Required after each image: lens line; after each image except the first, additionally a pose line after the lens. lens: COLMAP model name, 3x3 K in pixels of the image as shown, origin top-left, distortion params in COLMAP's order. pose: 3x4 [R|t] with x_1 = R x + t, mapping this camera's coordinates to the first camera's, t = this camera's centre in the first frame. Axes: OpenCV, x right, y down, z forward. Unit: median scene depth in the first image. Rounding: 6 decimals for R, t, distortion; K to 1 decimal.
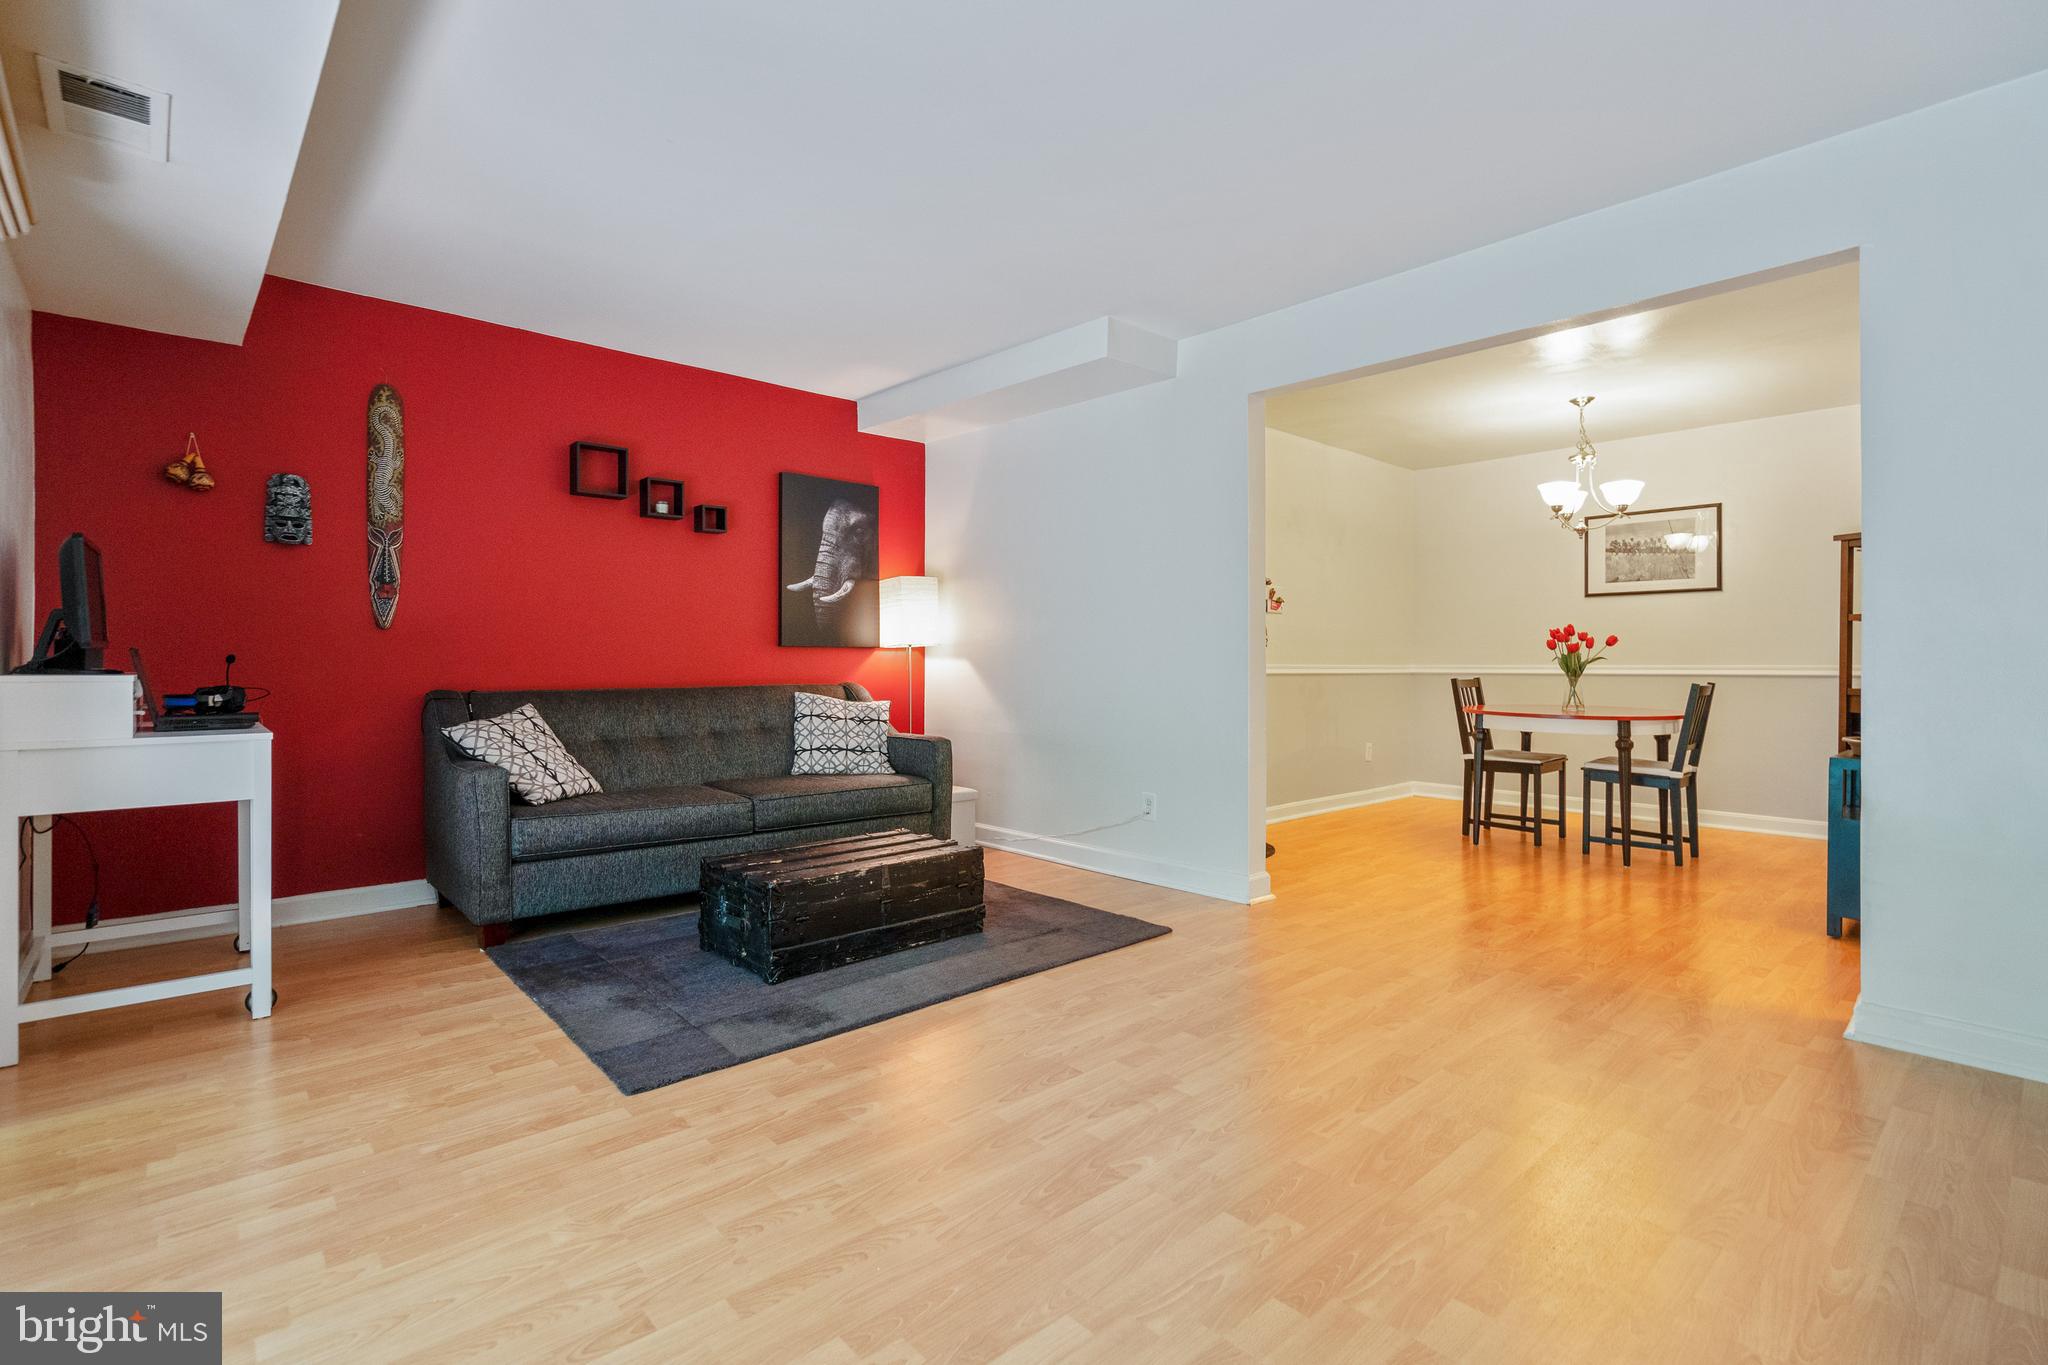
lens RADIAL K [[937.4, 0, 1014.6], [0, 937.4, 672.6], [0, 0, 1]] dist [-0.005563, 0.002873]
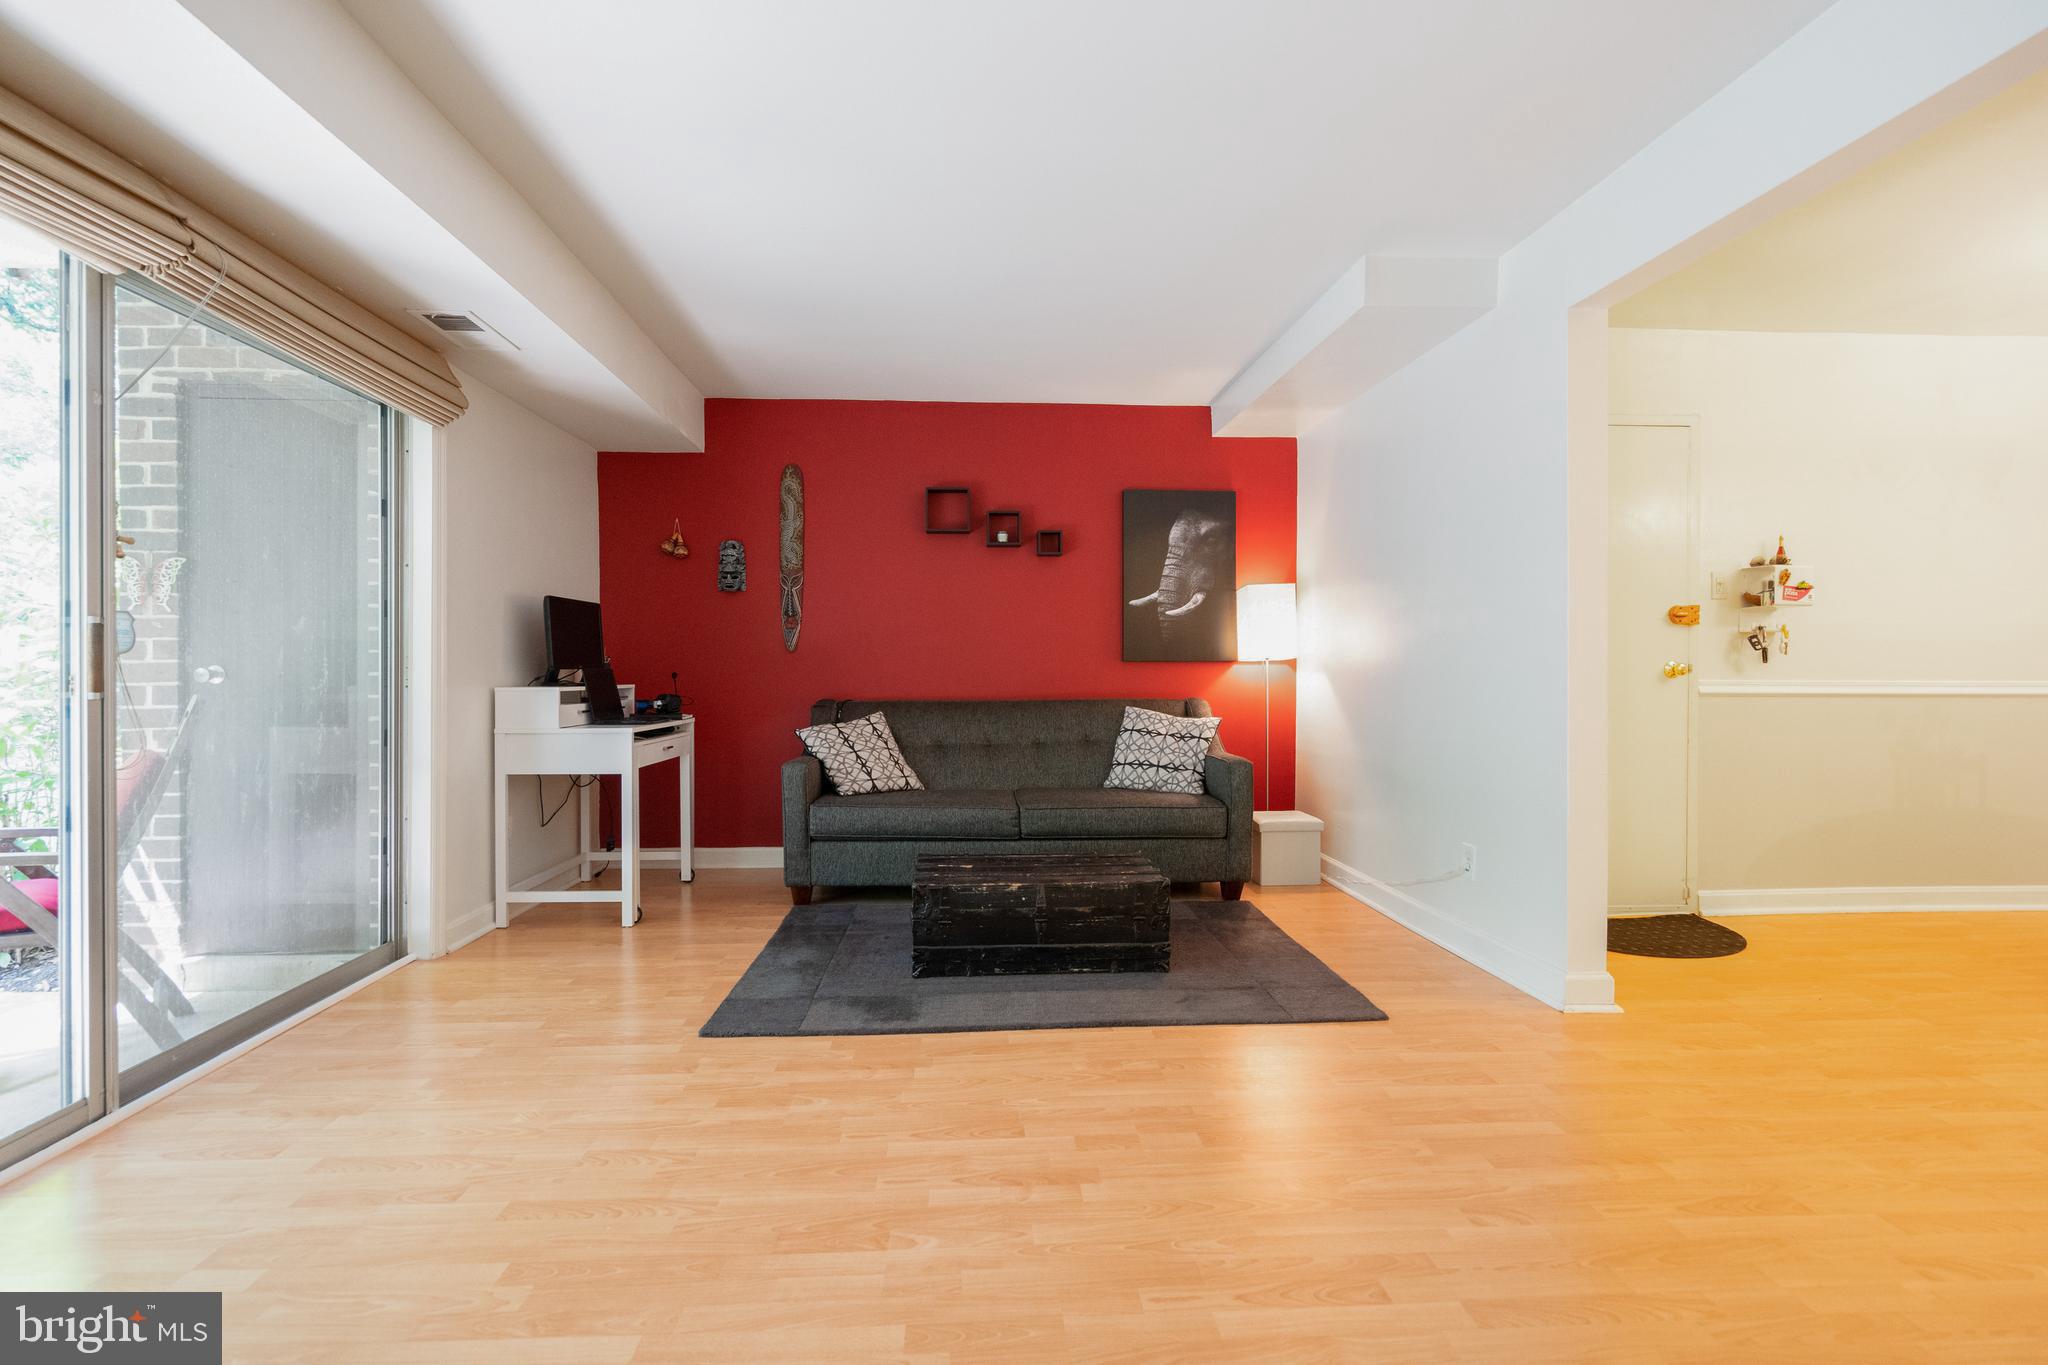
lens RADIAL K [[937.4, 0, 1017.0], [0, 937.4, 675.7], [0, 0, 1]] dist [-0.005563, 0.002873]
pose [[0.783634, 0.000708, -0.621223, 0.325031], [-0.006079, 0.999960, -0.006530, -0.005004], [0.621193, 0.008893, 0.783607, 0.148850]]
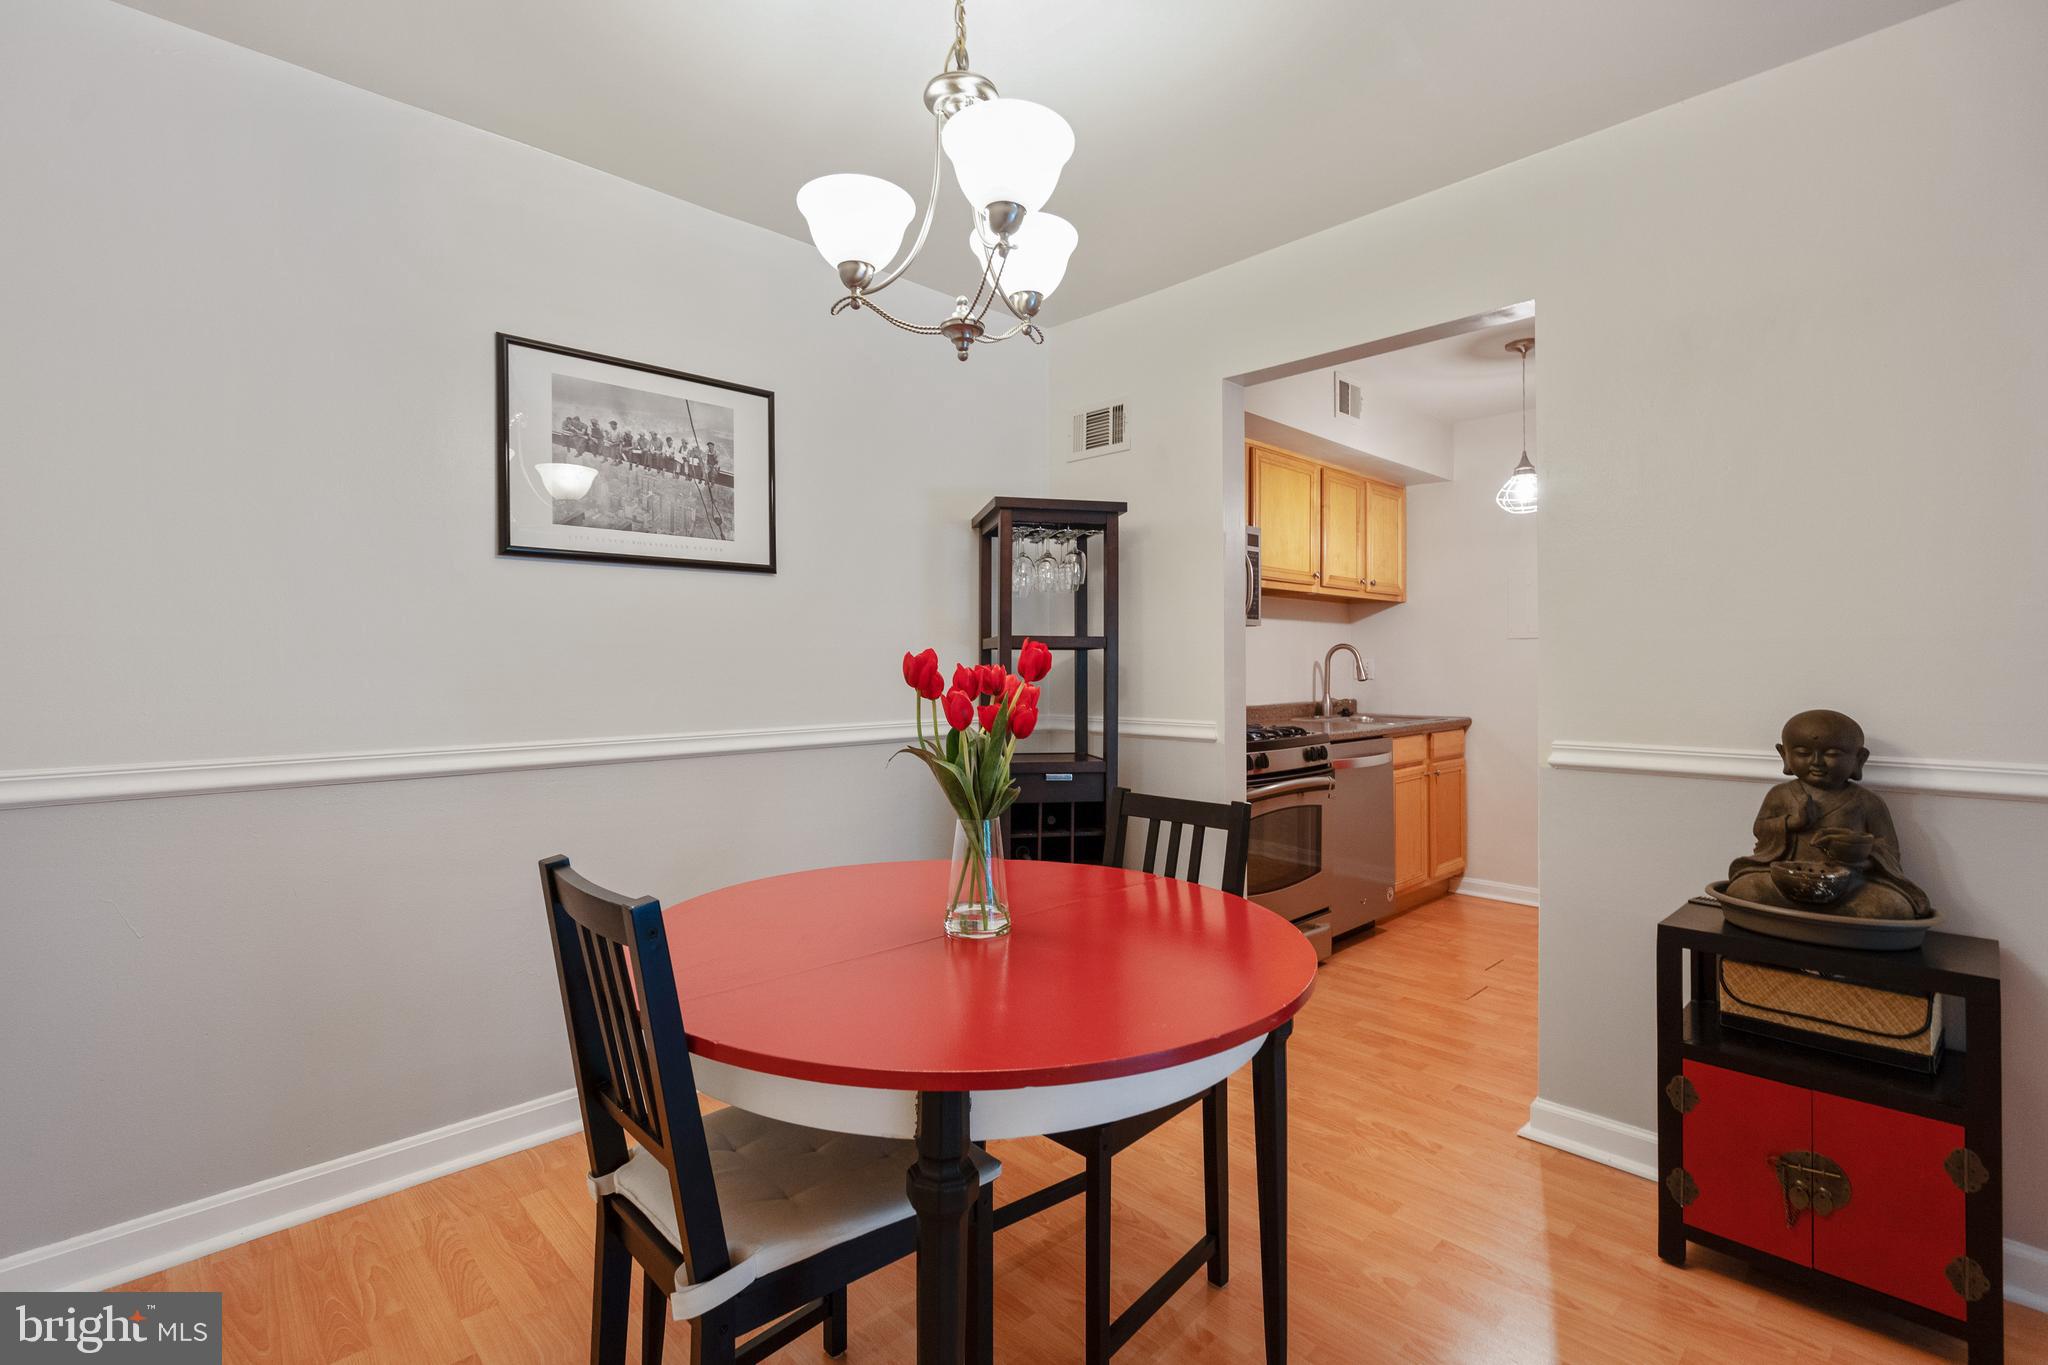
lens RADIAL K [[937.4, 0, 1020.5], [0, 937.4, 660.8], [0, 0, 1]] dist [-0.005563, 0.002873]
pose [[-0.036835, 0.004288, 0.999312, 0.342482], [0.013801, 0.999898, -0.003782, -0.050001], [-0.999226, 0.013652, -0.036890, 1.146614]]
